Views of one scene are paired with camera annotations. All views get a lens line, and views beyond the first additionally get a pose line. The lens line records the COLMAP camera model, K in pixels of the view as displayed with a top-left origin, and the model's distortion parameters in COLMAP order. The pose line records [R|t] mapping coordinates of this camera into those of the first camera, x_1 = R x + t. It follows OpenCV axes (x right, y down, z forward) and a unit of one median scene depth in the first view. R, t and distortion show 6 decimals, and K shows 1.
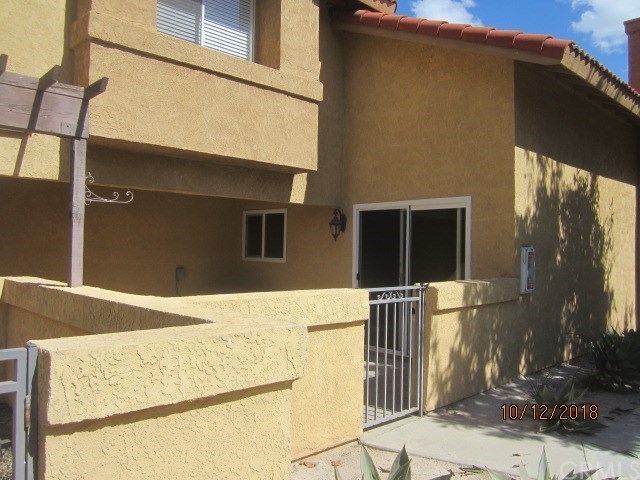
lens RADIAL K [[530.6, 0, 320.6], [0, 530.6, 243.2], [0, 0, 1]] dist [-0.037046, 0.006634]
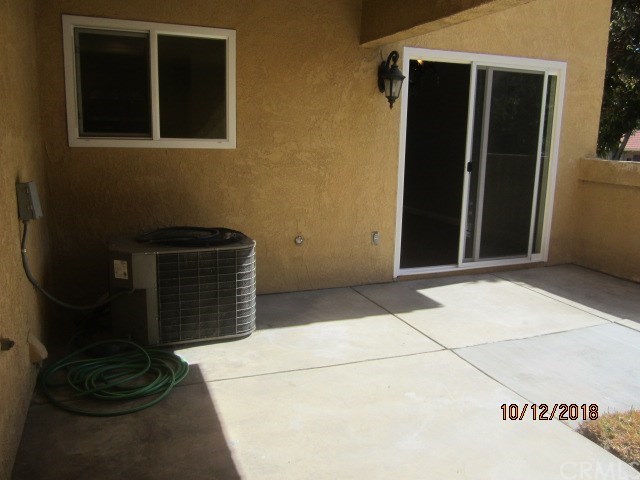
lens RADIAL K [[530.6, 0, 320.6], [0, 530.6, 243.2], [0, 0, 1]] dist [-0.037046, 0.006634]
pose [[0.380526, -0.191096, 0.904811, -0.488957], [-0.022775, 0.976183, 0.215749, 0.015038], [-0.924490, -0.102705, 0.367111, 0.737760]]
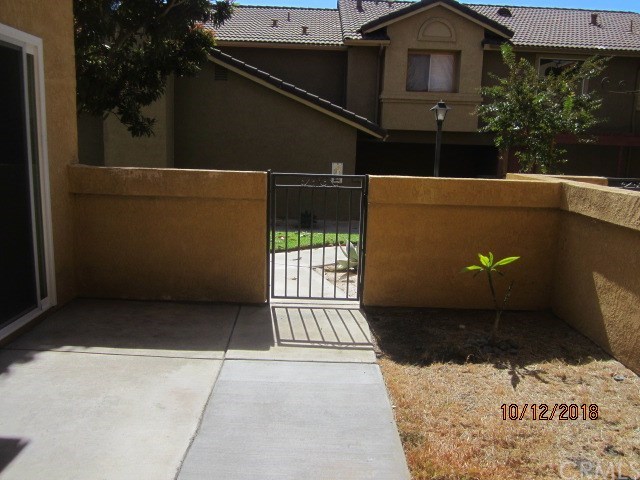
lens RADIAL K [[530.6, 0, 320.6], [0, 530.6, 243.2], [0, 0, 1]] dist [-0.037046, 0.006634]
pose [[-0.719237, -0.165827, 0.674685, -0.295127], [-0.050829, 0.981055, 0.186942, 0.011341], [-0.692903, 0.100162, -0.714040, 0.889533]]
